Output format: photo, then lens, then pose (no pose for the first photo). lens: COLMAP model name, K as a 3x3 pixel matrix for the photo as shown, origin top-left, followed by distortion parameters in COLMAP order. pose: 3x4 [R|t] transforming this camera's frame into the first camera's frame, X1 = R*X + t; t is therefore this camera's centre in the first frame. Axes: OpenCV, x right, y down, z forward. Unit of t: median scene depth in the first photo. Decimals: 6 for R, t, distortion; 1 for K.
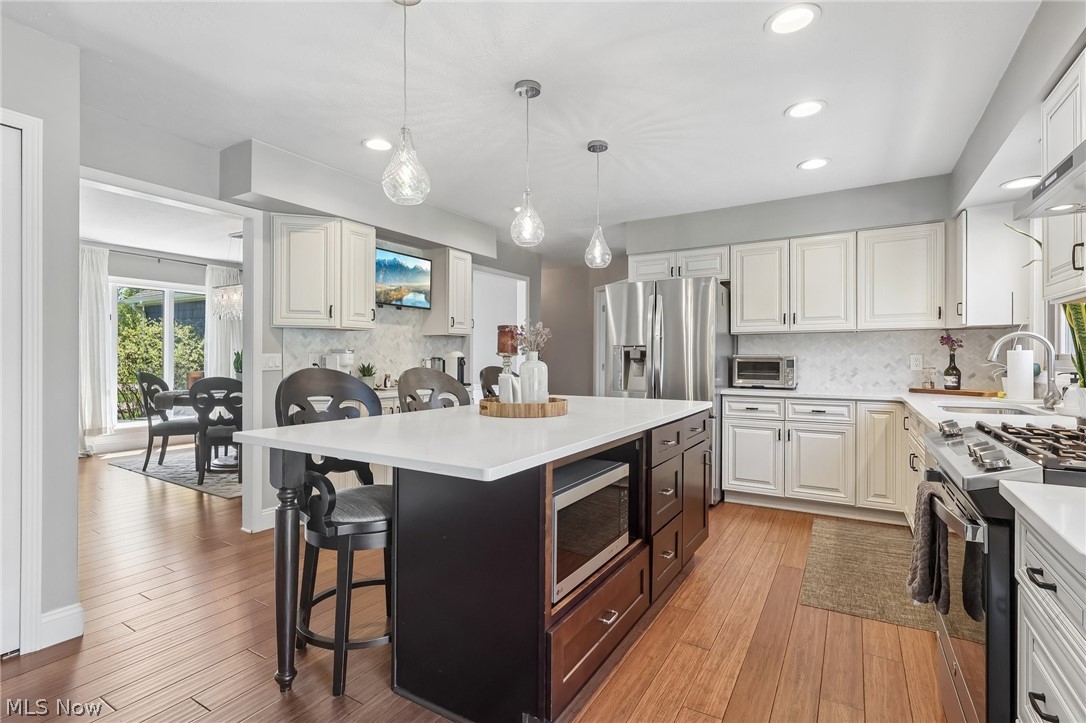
lens RADIAL K [[522.5, 0, 560.4], [0, 522.5, 361.2], [0, 0, 1]] dist [0.005016, -0.001045]
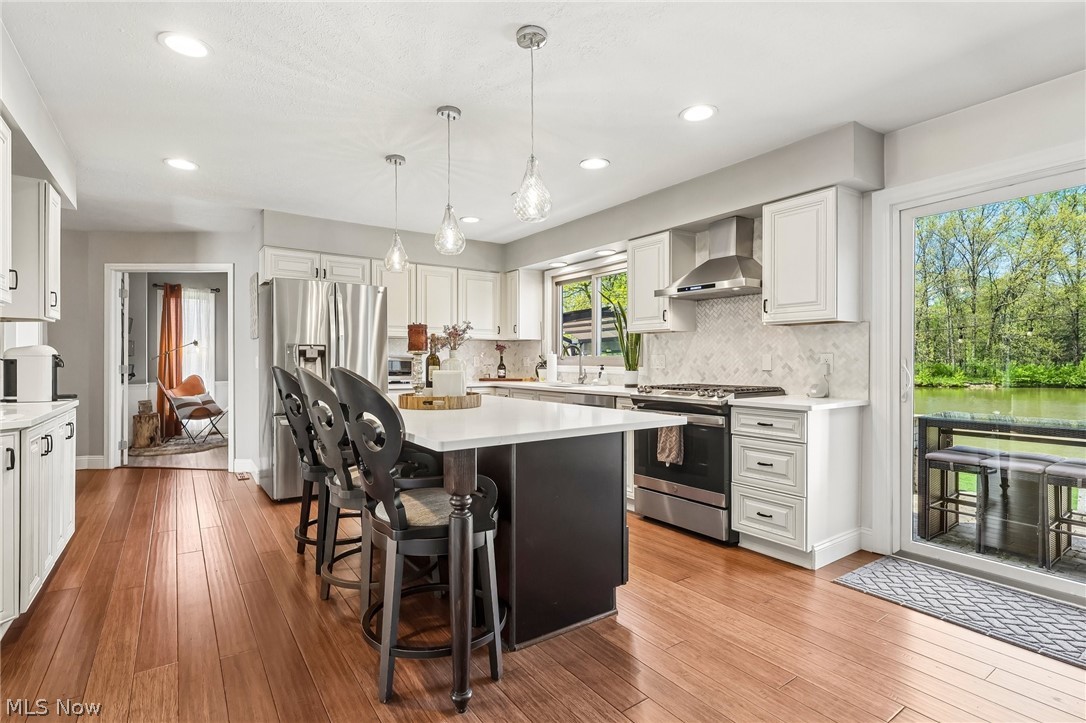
lens RADIAL K [[522.5, 0, 514.3], [0, 522.5, 365.0], [0, 0, 1]] dist [0.005016, -0.001045]
pose [[0.416371, -0.007914, 0.909160, -0.693013], [0.005620, 0.999965, 0.006131, 0.004713], [-0.909177, 0.002556, 0.416401, 0.287821]]
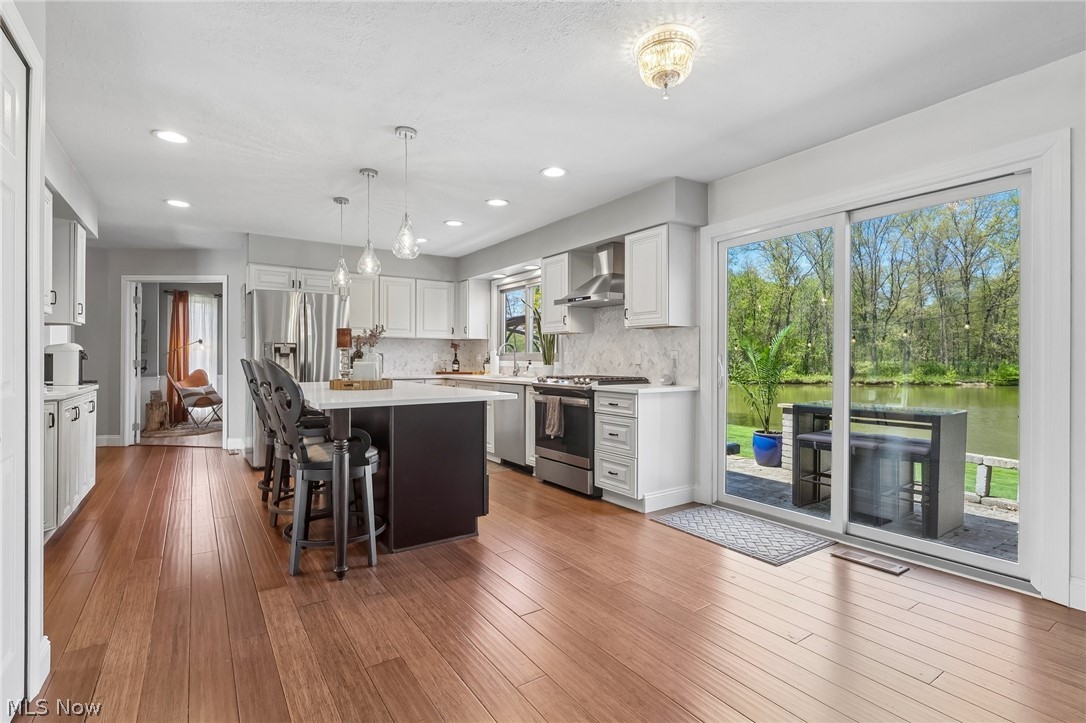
lens RADIAL K [[522.5, 0, 522.4], [0, 522.5, 360.2], [0, 0, 1]] dist [0.005016, -0.001045]
pose [[0.429975, -0.001485, 0.902840, -0.843662], [0.003190, 0.999995, 0.000126, 0.013459], [-0.902835, 0.002826, 0.429977, -0.030161]]
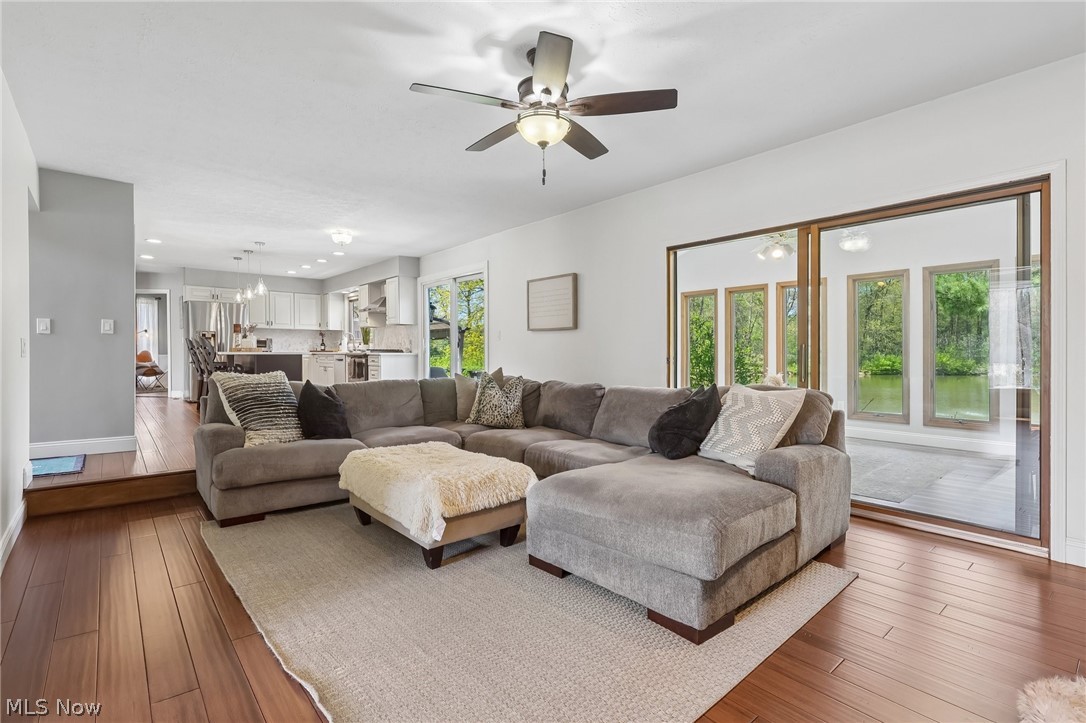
lens RADIAL K [[522.5, 0, 538.5], [0, 522.5, 363.4], [0, 0, 1]] dist [0.005016, -0.001045]
pose [[0.309554, -0.018884, 0.950695, -1.744455], [0.002390, 0.999815, 0.019081, 0.074112], [-0.950879, -0.003635, 0.309541, -1.129497]]
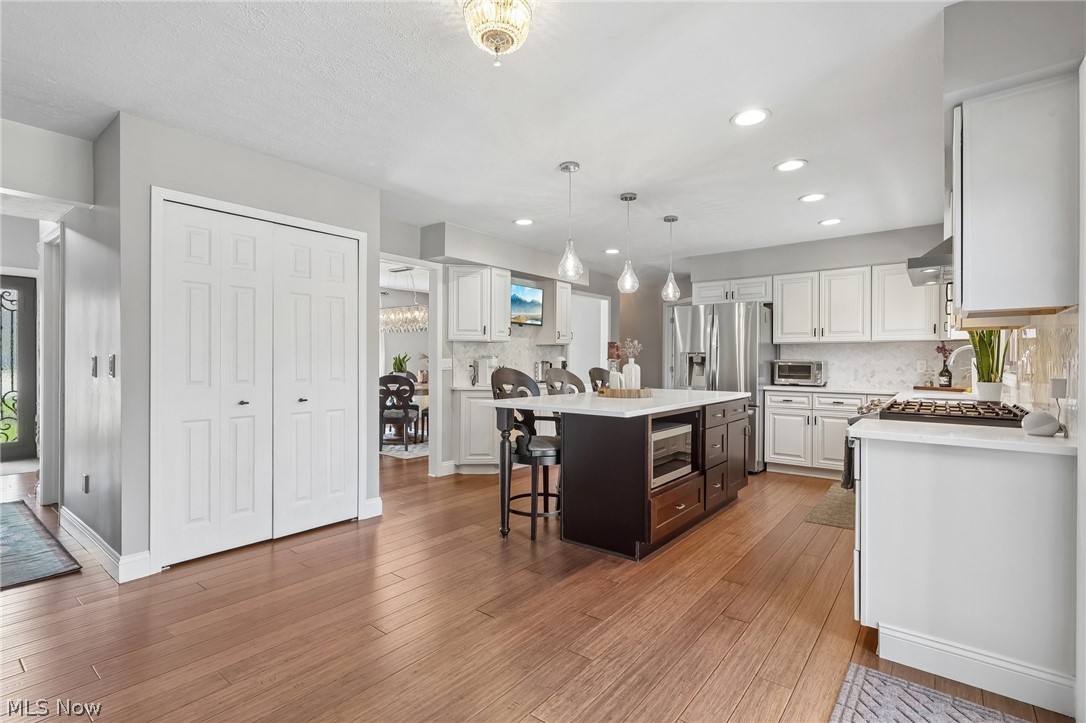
lens RADIAL K [[522.5, 0, 547.9], [0, 522.5, 362.9], [0, 0, 1]] dist [0.005016, -0.001045]
pose [[0.990050, 0.003268, -0.140675, -0.054438], [-0.003561, 0.999992, -0.001833, -0.000359], [0.140668, 0.002316, 0.990054, -0.437068]]
